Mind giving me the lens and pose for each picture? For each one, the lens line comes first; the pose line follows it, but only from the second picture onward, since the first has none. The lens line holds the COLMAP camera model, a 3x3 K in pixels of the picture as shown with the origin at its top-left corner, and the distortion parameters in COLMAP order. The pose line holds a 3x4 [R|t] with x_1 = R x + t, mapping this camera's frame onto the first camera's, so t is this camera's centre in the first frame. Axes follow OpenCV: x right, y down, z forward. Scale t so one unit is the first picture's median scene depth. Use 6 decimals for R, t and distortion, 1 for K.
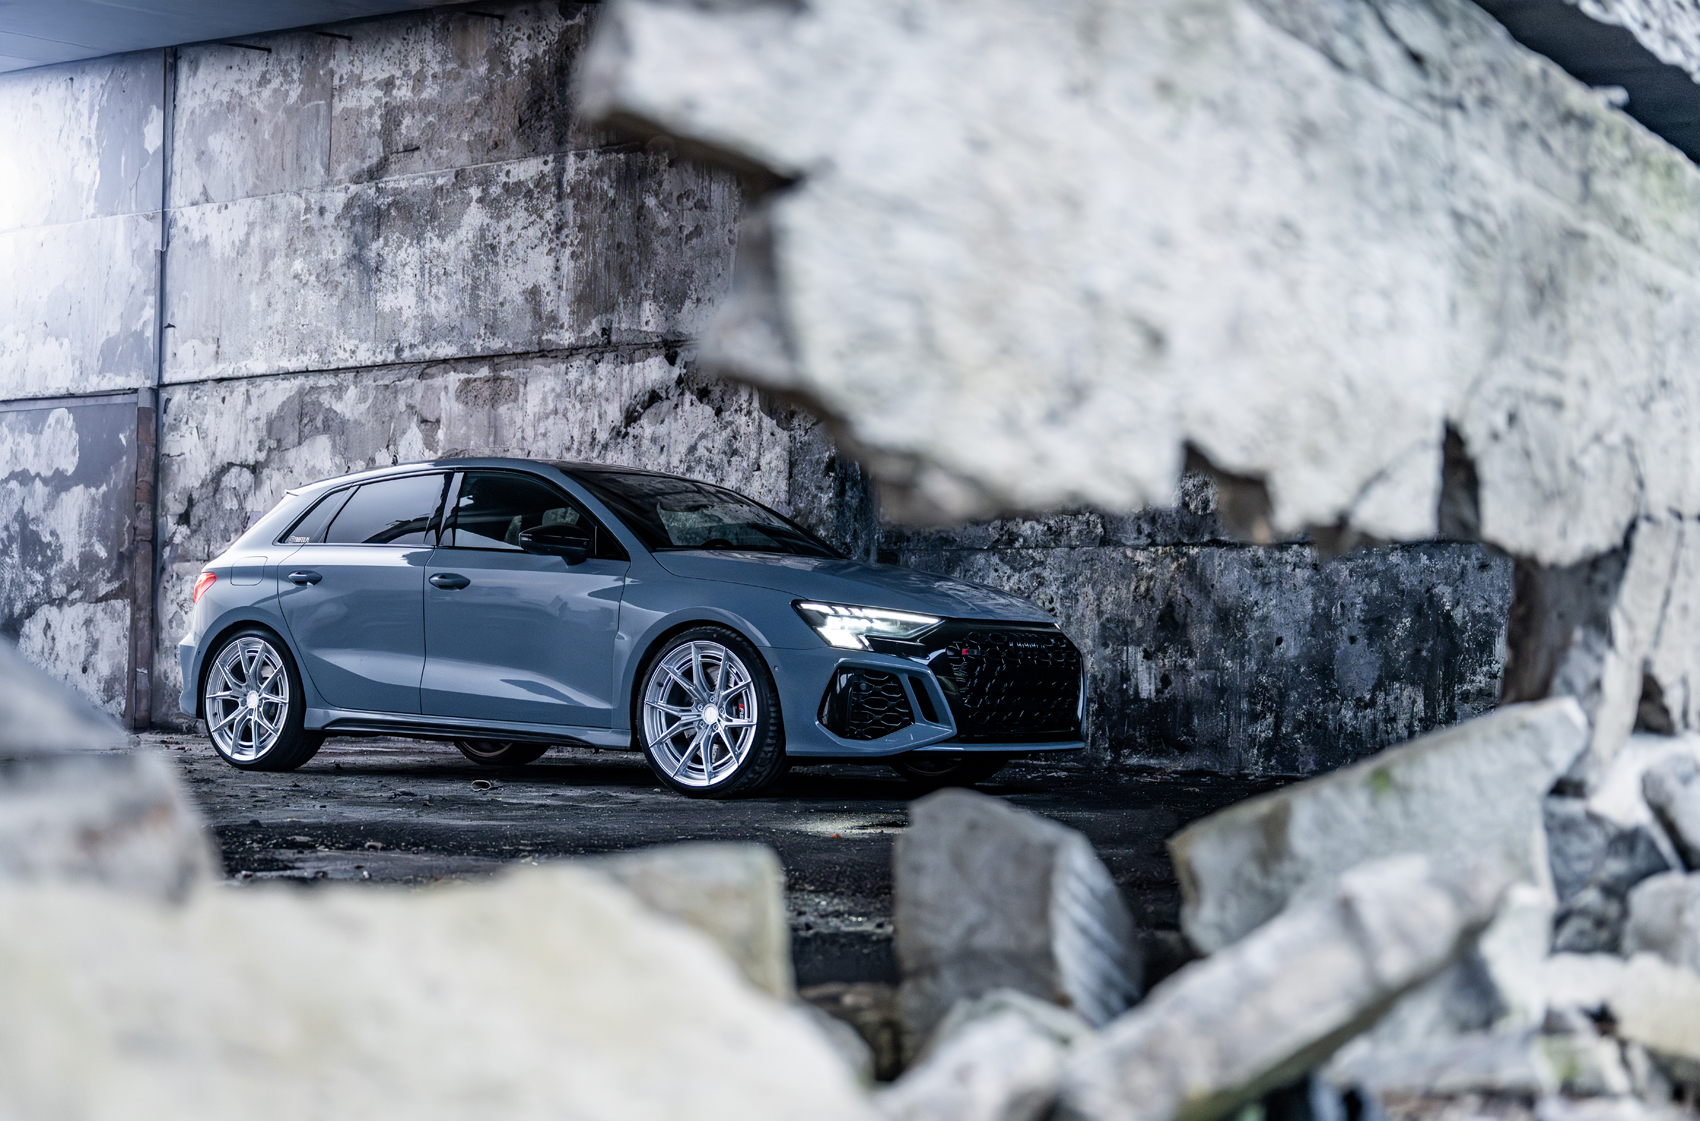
lens RADIAL K [[2344.9, 0, 824.3], [0, 2344.9, 563.2], [0, 0, 1]] dist [0.001897, 0.000000]
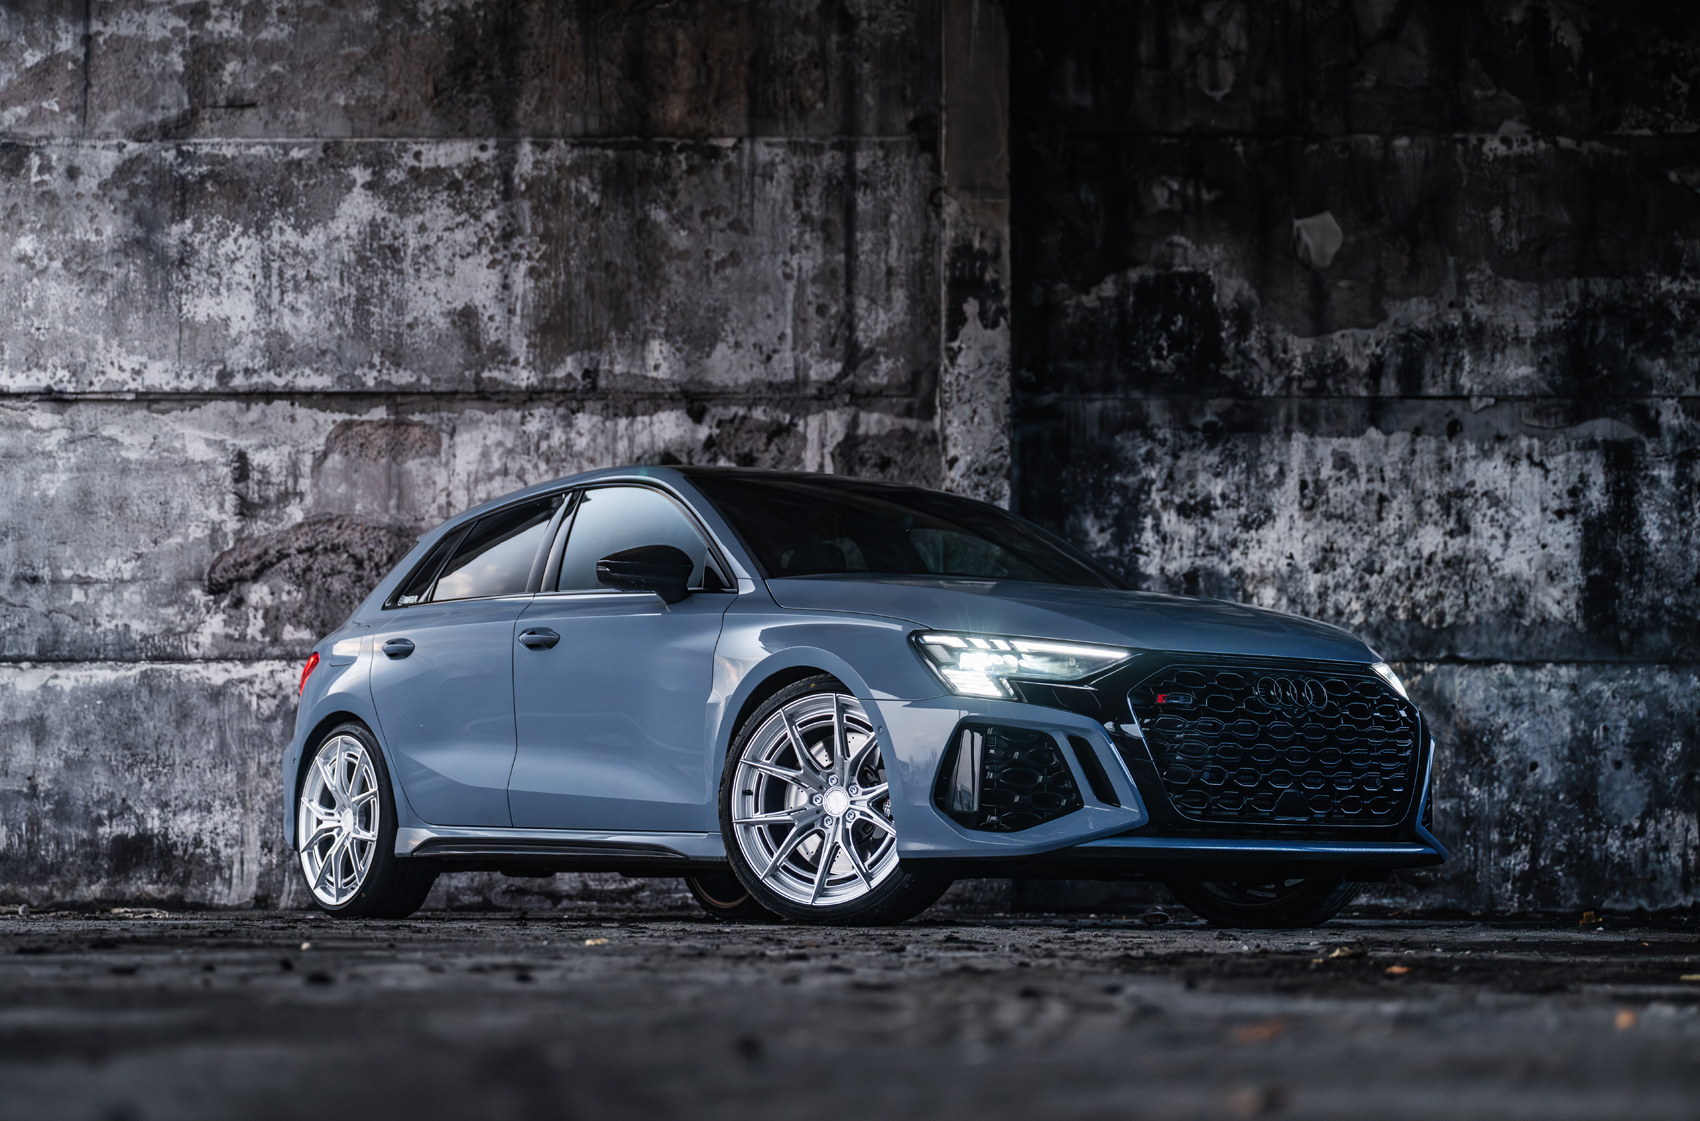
lens RADIAL K [[3324.0, 0, 810.2], [0, 3324.0, 559.7], [0, 0, 1]] dist [0.011107, 0.000000]
pose [[0.849880, 0.038172, 0.525592, -0.721714], [-0.014360, 0.998680, -0.049309, 0.019728], [-0.526781, 0.034359, 0.849306, 0.026495]]
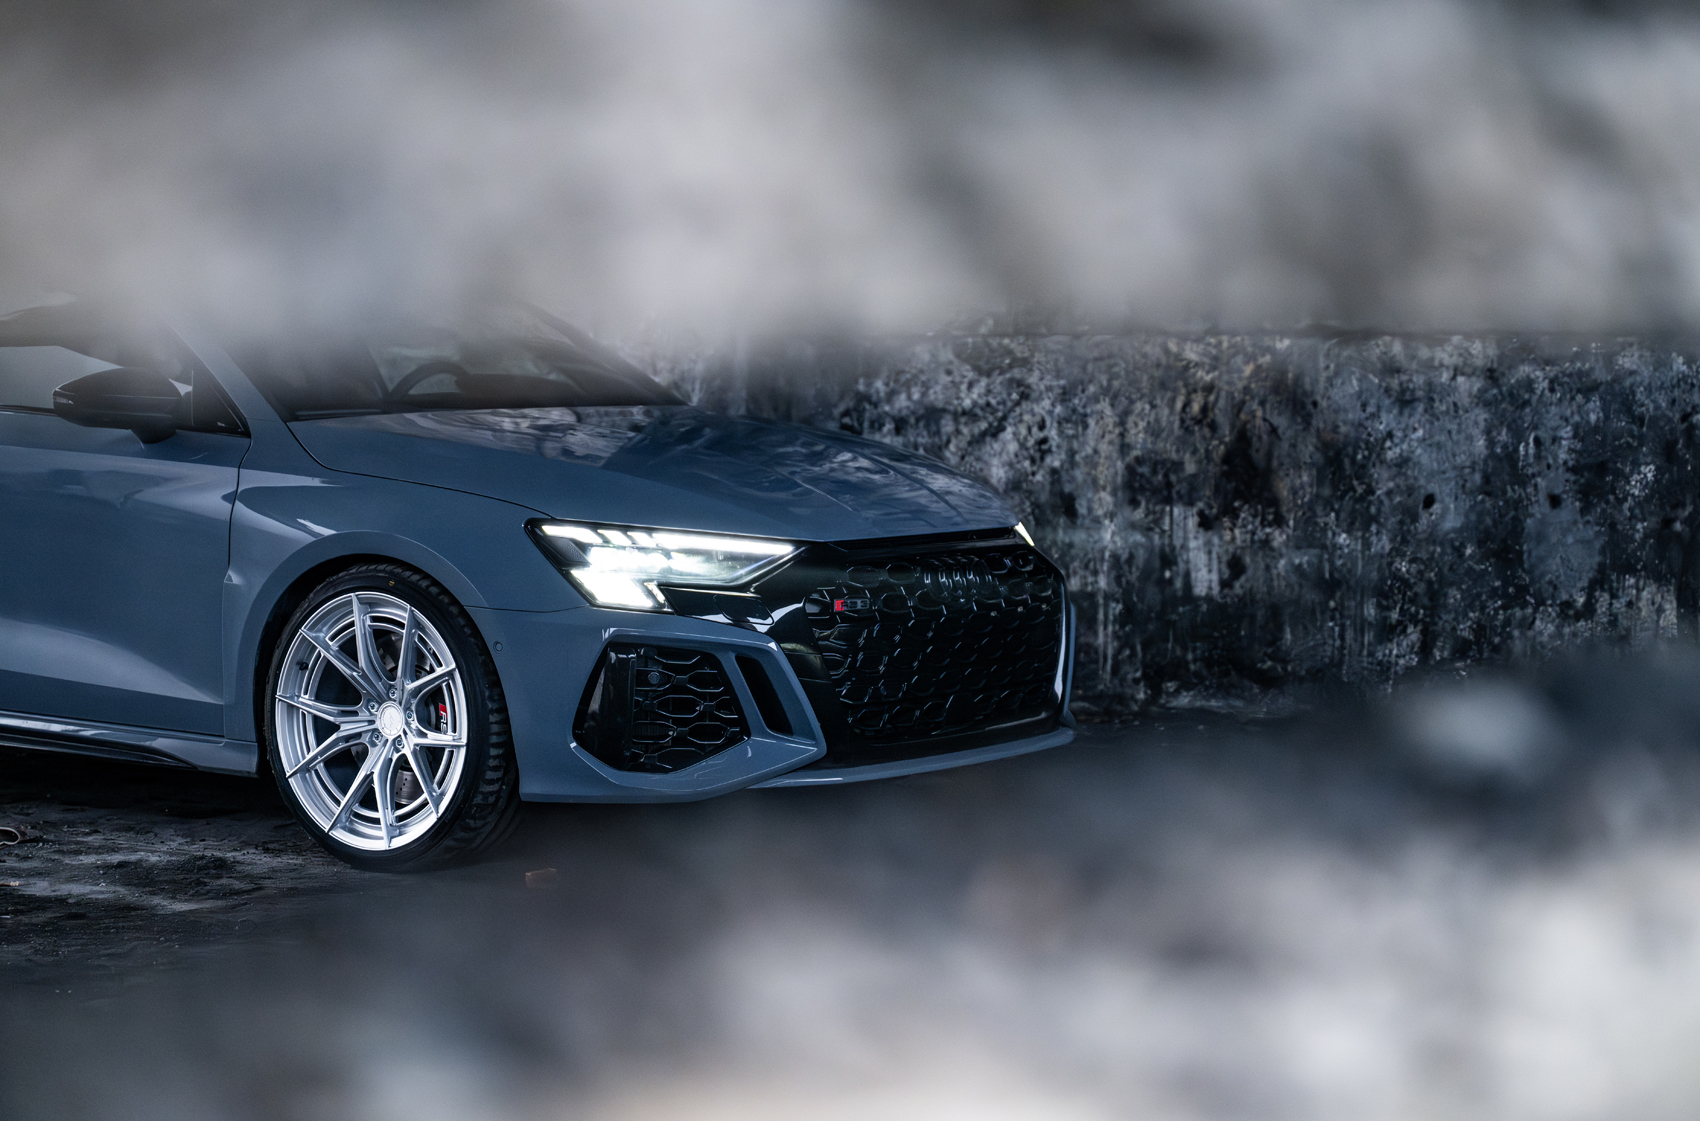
lens RADIAL K [[3535.7, 0, 807.1], [0, 3535.7, 555.8], [0, 0, 1]] dist [0.006998, 0.000000]
pose [[0.999766, -0.021278, -0.003885, 0.042248], [0.021572, 0.994016, 0.107079, -0.048459], [0.001584, -0.107138, 0.994243, 0.126584]]
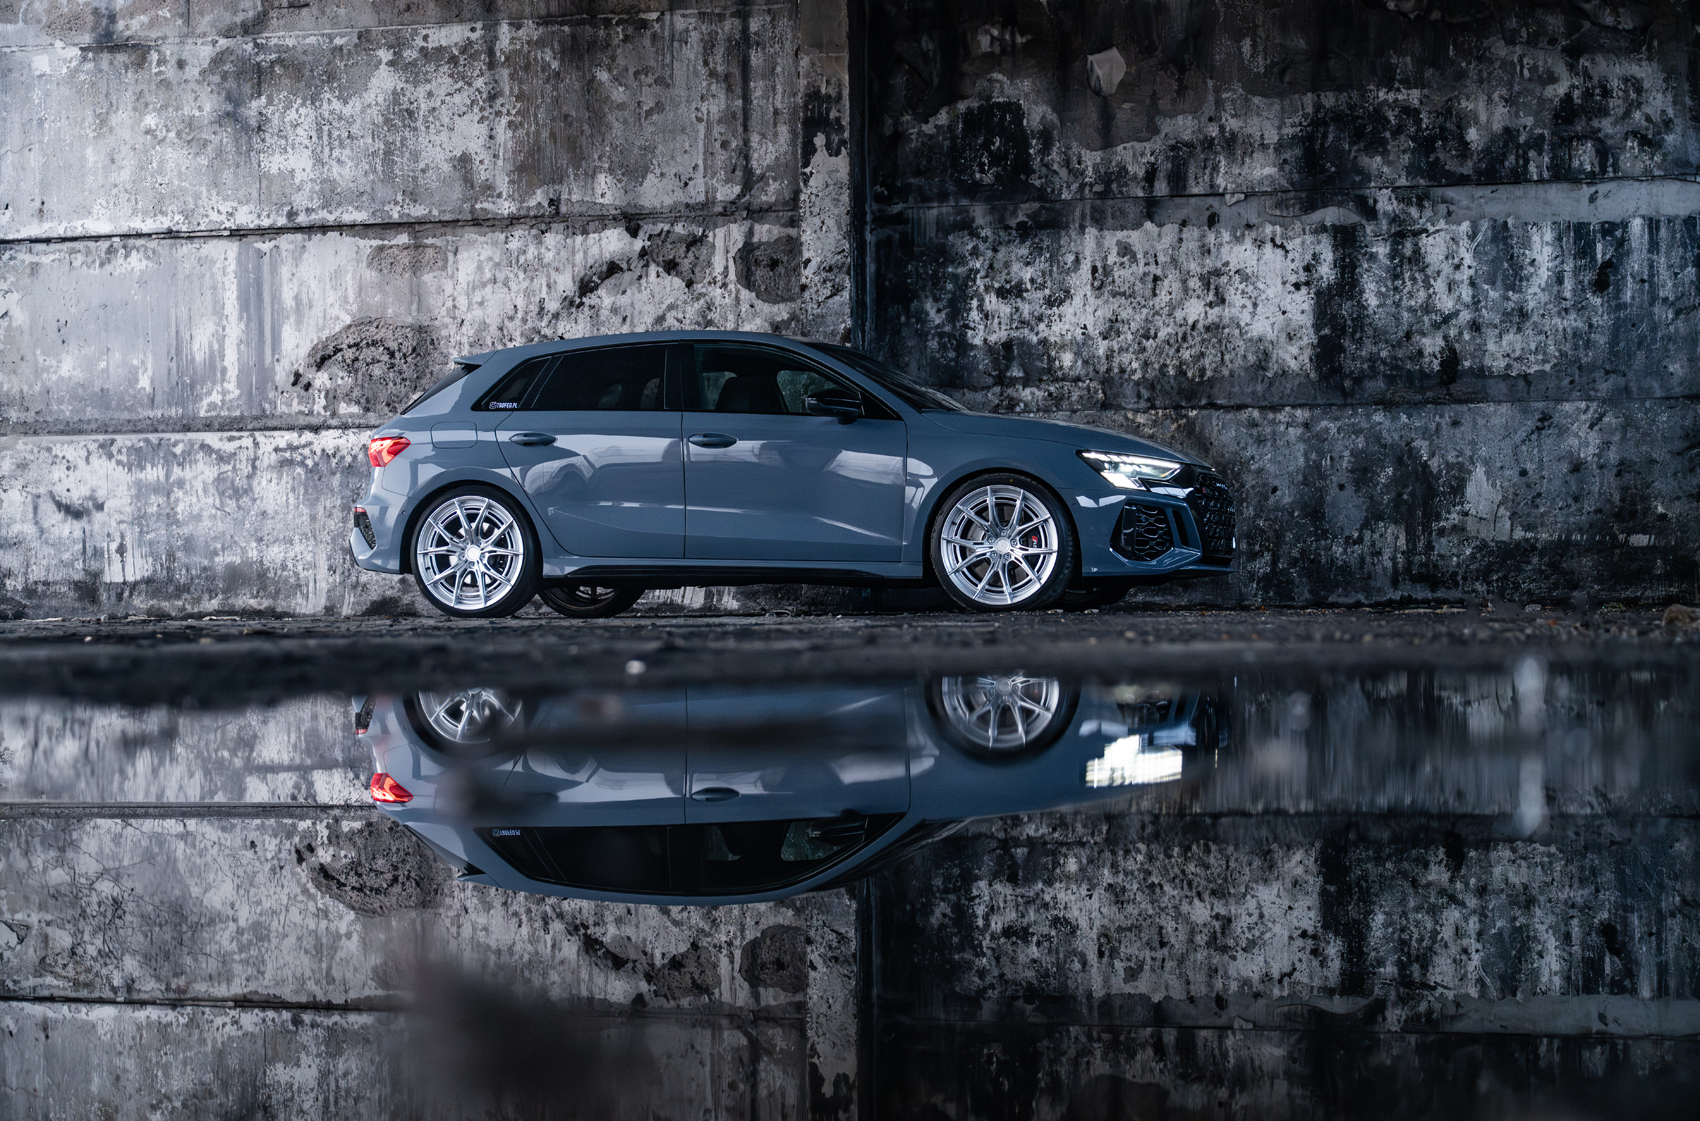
lens RADIAL K [[3085.6, 0, 842.6], [0, 3085.6, 566.5], [0, 0, 1]] dist [0.003766, 0.000000]
pose [[0.940068, -0.021661, 0.340297, -0.511712], [0.009393, 0.999247, 0.037657, 0.011160], [-0.340856, -0.032203, 0.939564, -0.354797]]
